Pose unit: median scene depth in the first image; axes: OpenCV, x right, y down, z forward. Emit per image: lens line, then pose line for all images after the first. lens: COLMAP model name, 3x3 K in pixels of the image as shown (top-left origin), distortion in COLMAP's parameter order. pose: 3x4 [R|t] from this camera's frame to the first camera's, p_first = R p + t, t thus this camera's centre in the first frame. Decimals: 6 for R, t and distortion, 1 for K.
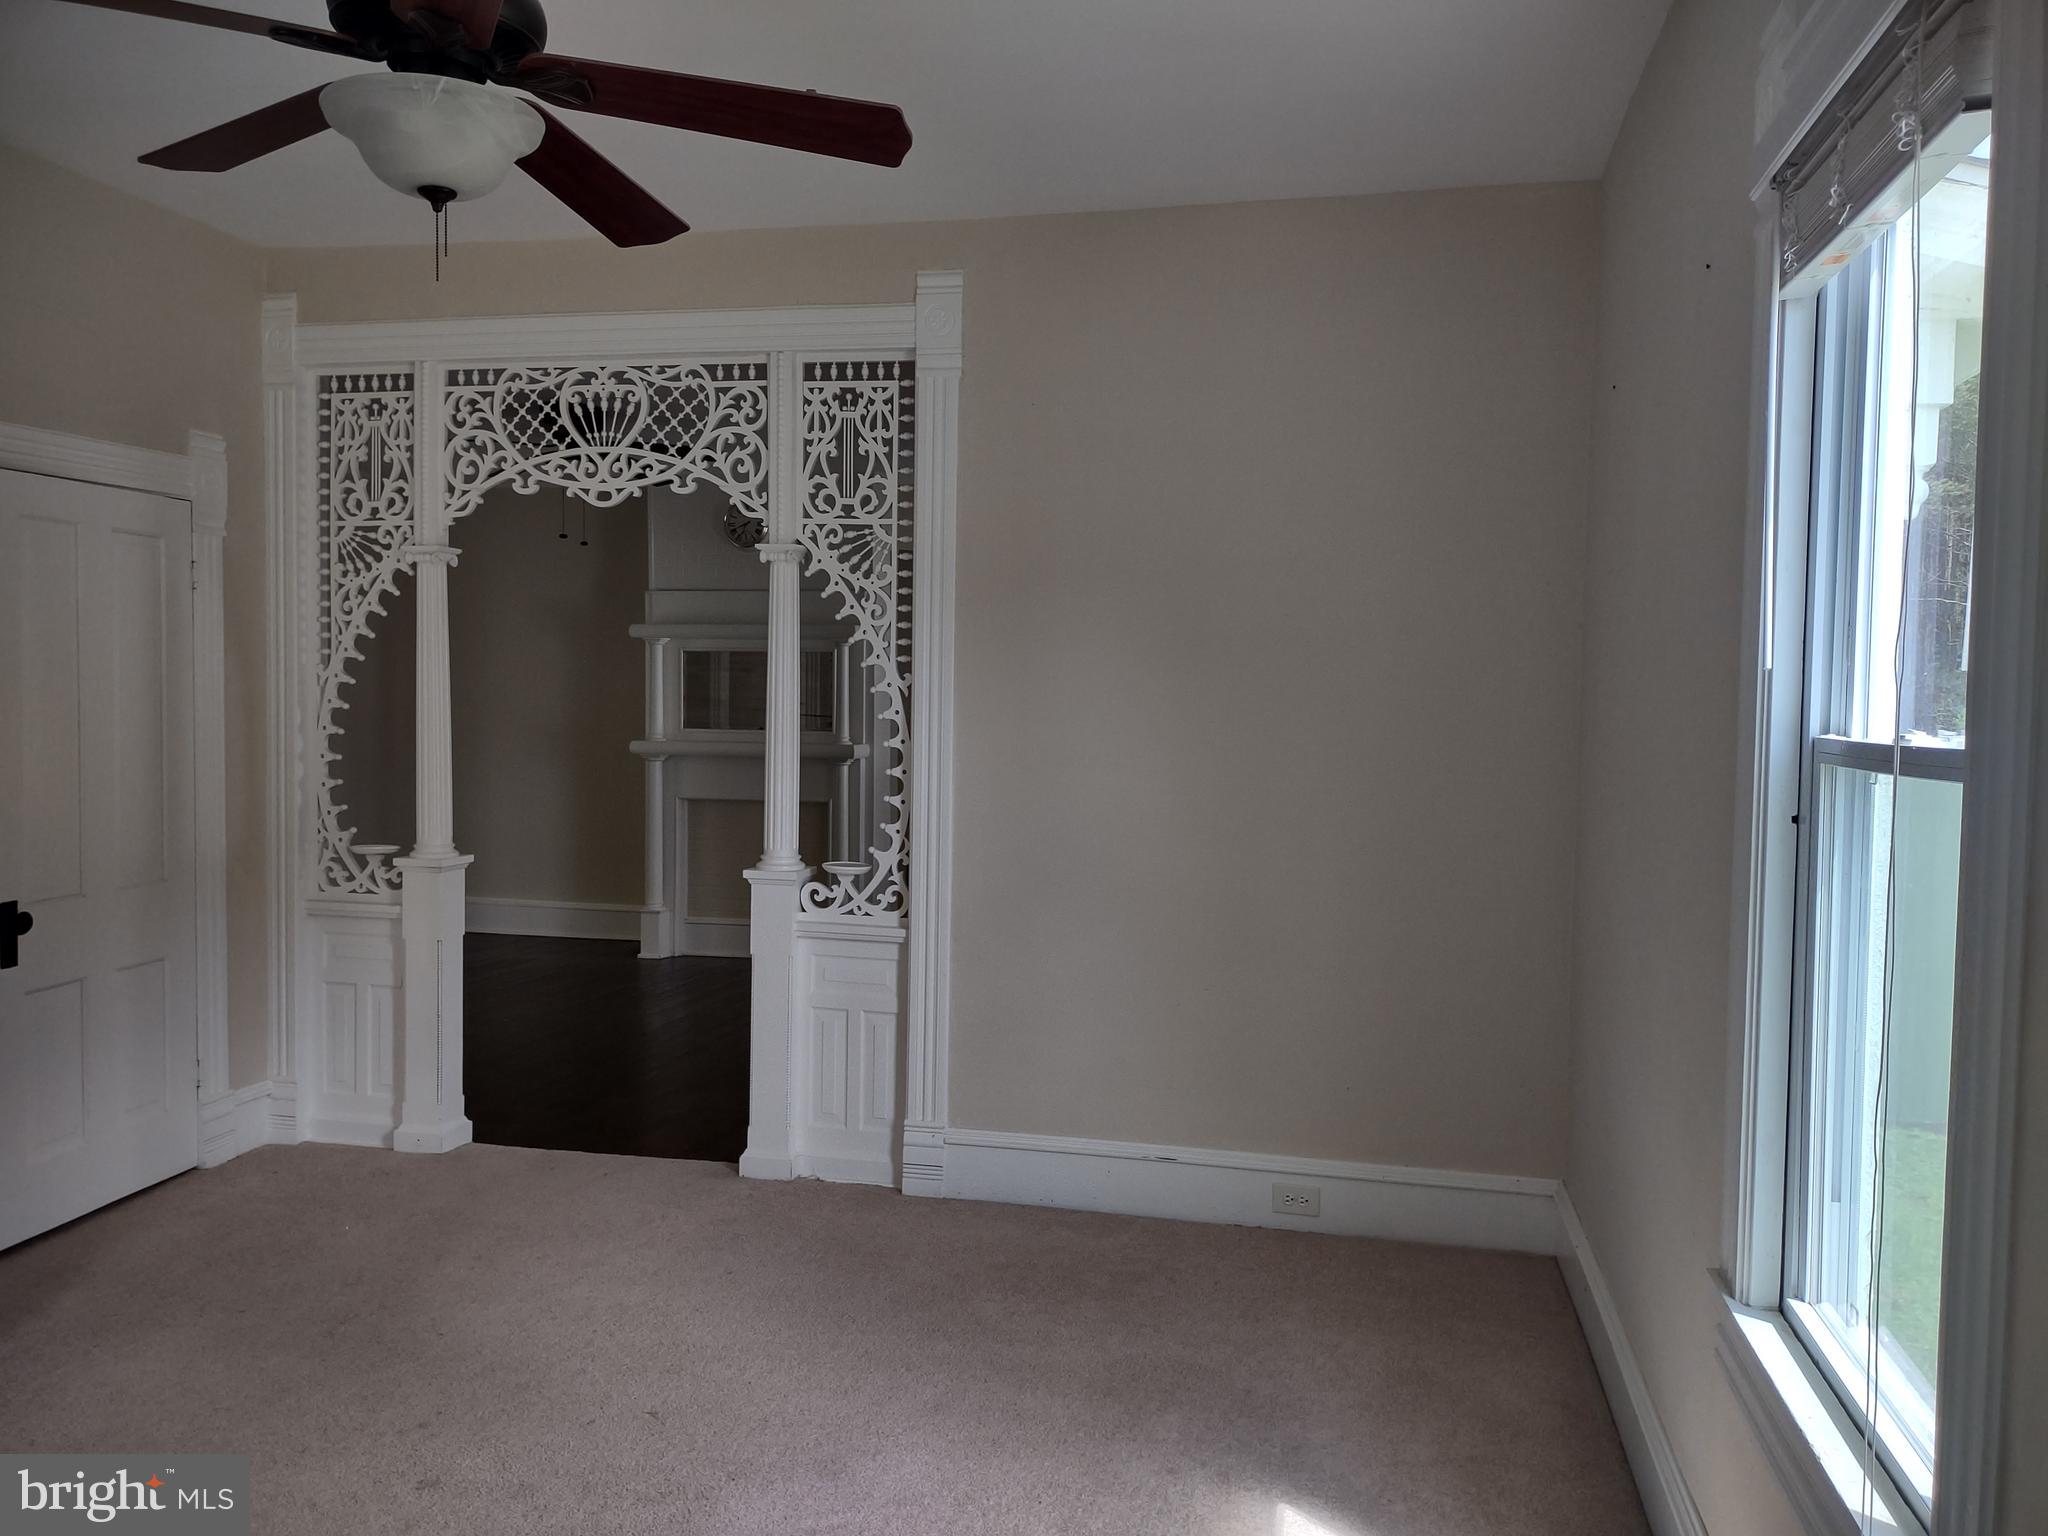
lens RADIAL K [[1540.2, 0, 1025.5], [0, 1540.2, 770.3], [0, 0, 1]] dist [0.047478, -0.000086]
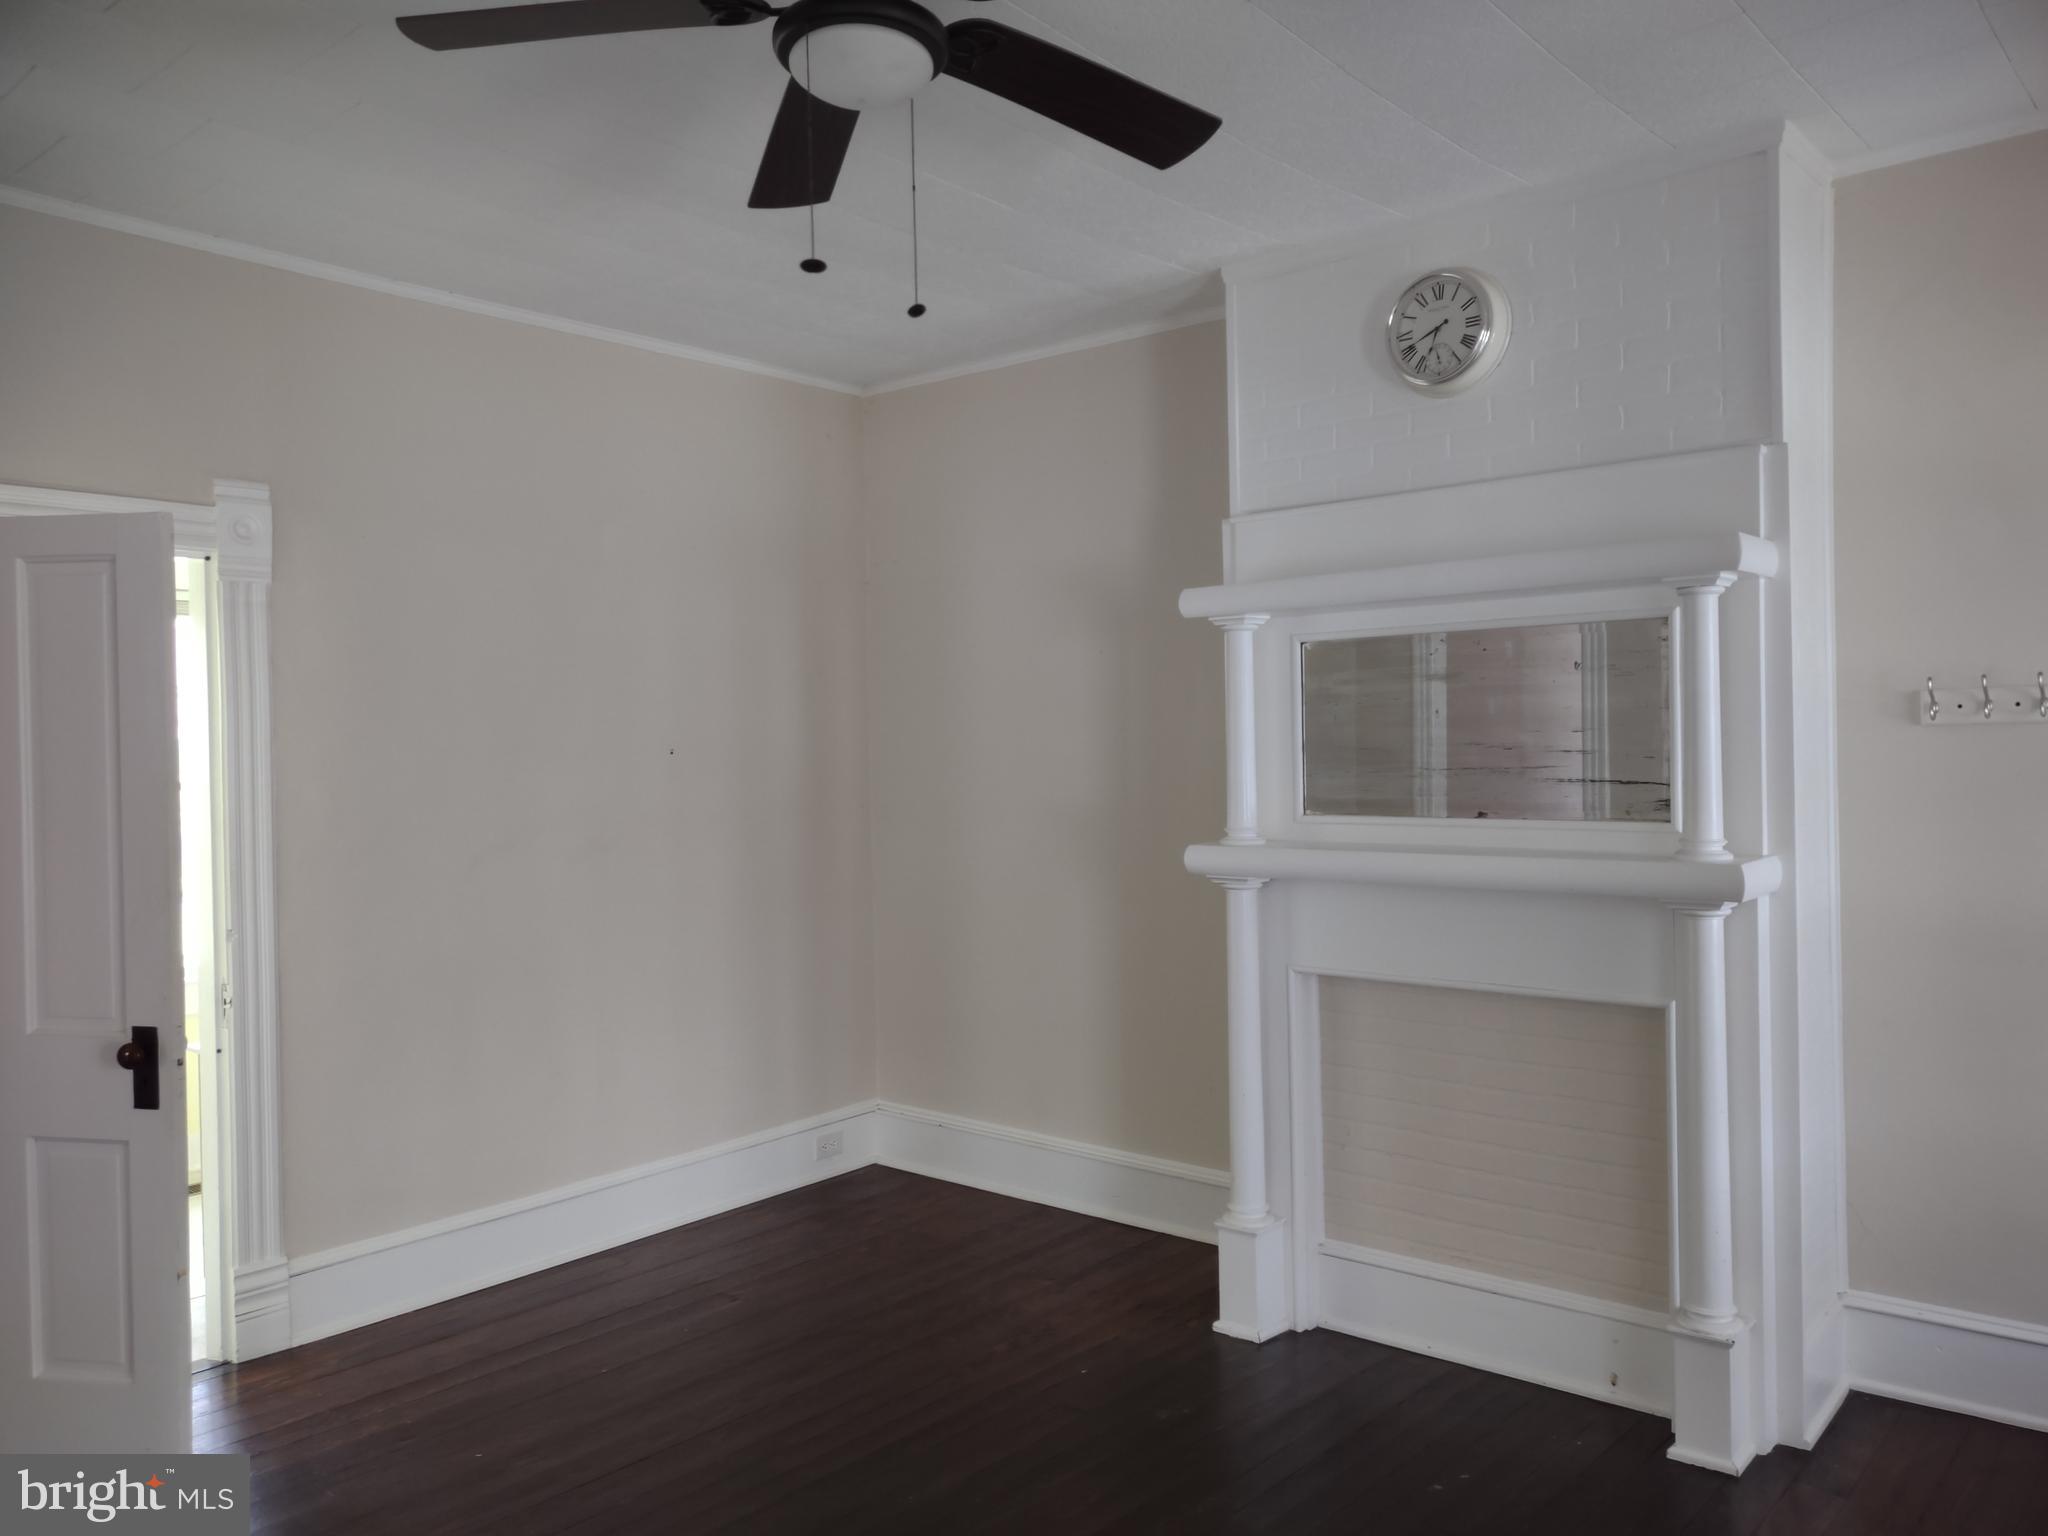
lens RADIAL K [[1540.2, 0, 1024.0], [0, 1540.2, 768.8], [0, 0, 1]] dist [0.047478, -0.000086]
pose [[0.884973, -0.023057, -0.465070, -0.086656], [0.014234, 0.999646, -0.022474, -0.031864], [0.465424, 0.013269, 0.884988, 0.573308]]
